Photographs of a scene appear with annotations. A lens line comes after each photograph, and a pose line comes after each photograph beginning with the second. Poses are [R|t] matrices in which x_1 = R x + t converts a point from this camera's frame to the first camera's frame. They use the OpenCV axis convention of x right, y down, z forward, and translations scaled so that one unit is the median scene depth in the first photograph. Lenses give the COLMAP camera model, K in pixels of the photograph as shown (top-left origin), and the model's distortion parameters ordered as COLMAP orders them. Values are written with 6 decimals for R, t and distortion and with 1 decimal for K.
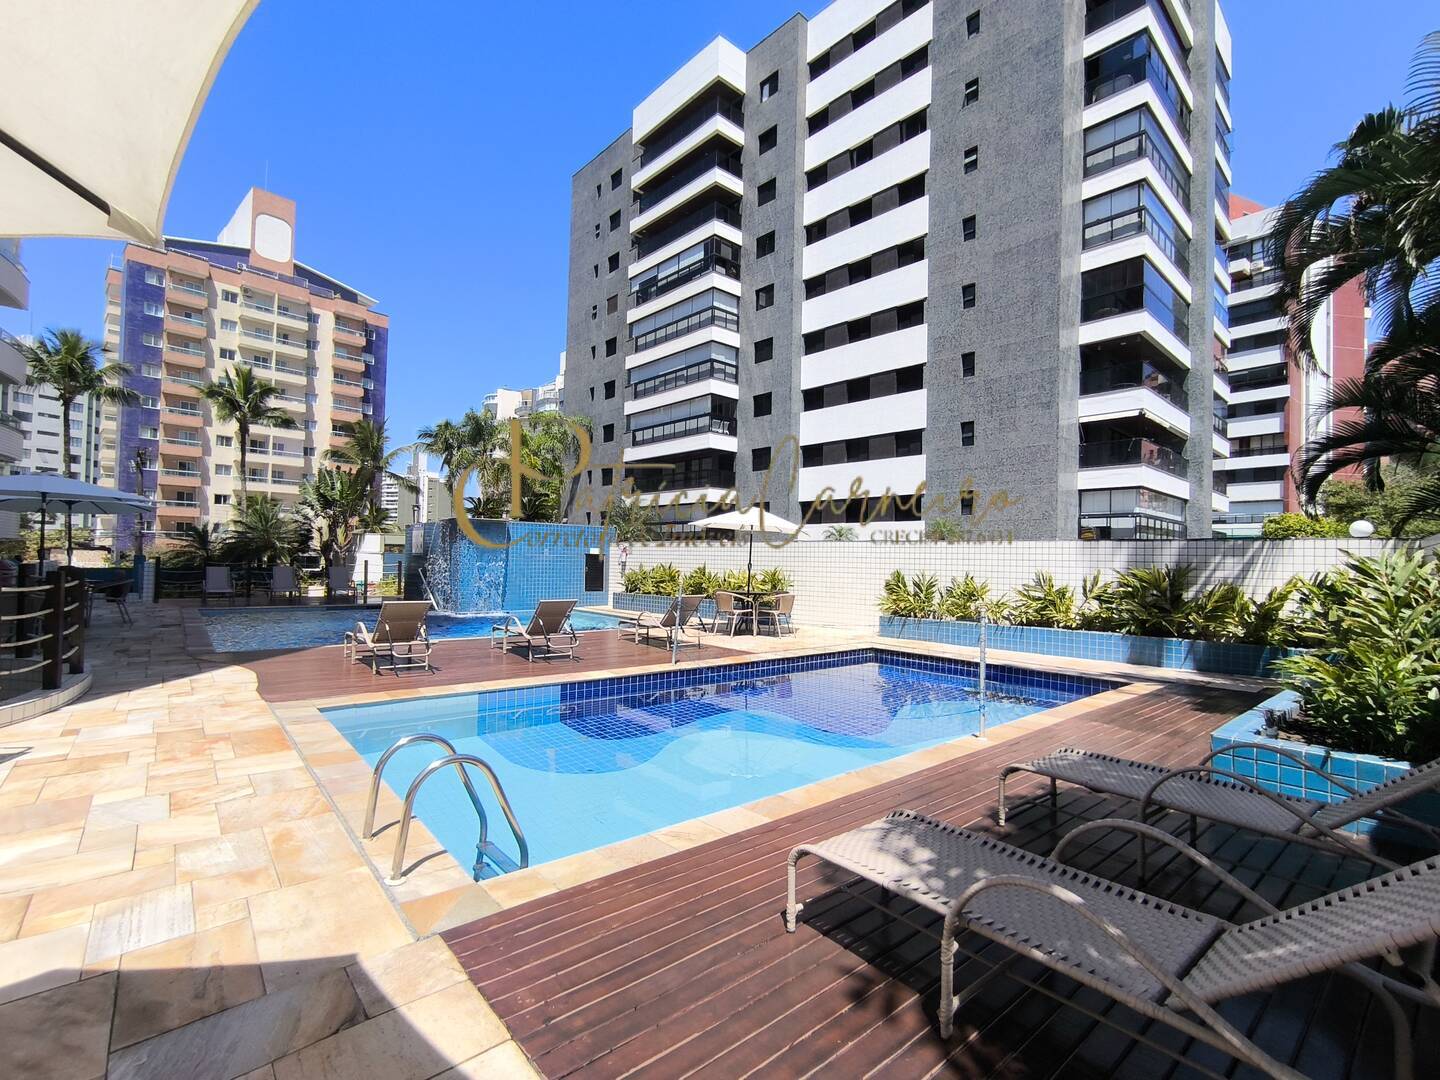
lens RADIAL K [[650.2, 0, 719.6], [0, 650.2, 545.1], [0, 0, 1]] dist [0.002092, 0.000196]
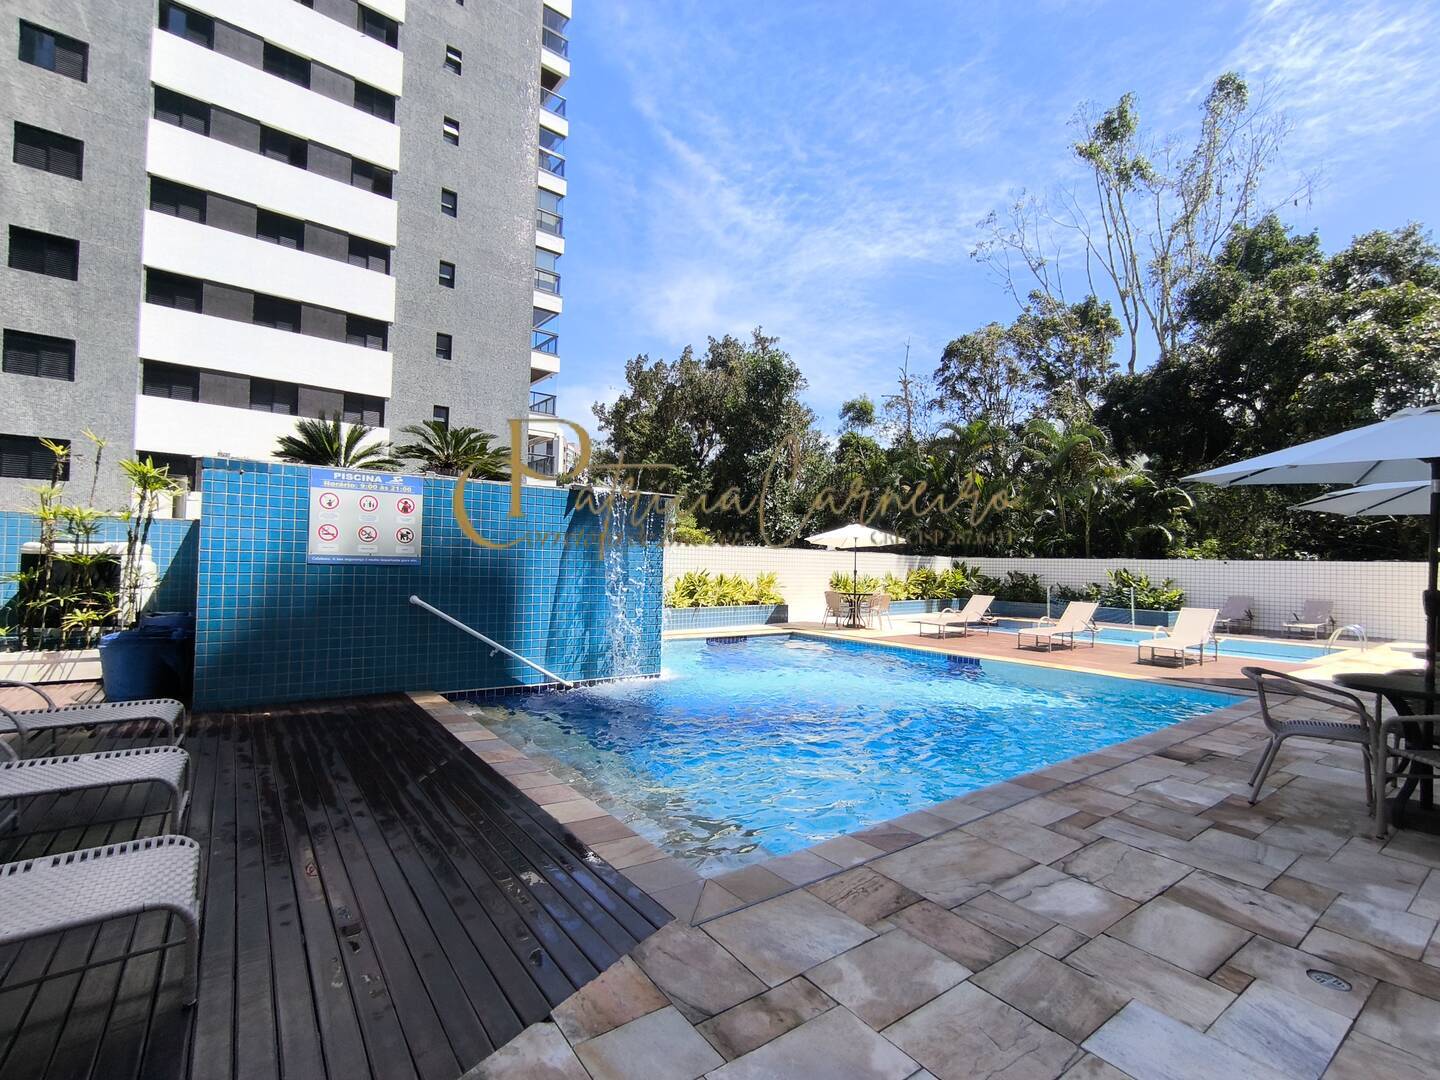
lens RADIAL K [[650.2, 0, 719.0], [0, 650.2, 539.9], [0, 0, 1]] dist [0.002092, 0.000196]
pose [[0.080873, 0.024701, 0.996418, -0.509558], [-0.043782, 0.998816, -0.021207, 0.003884], [-0.995762, -0.041910, 0.081859, 0.510739]]
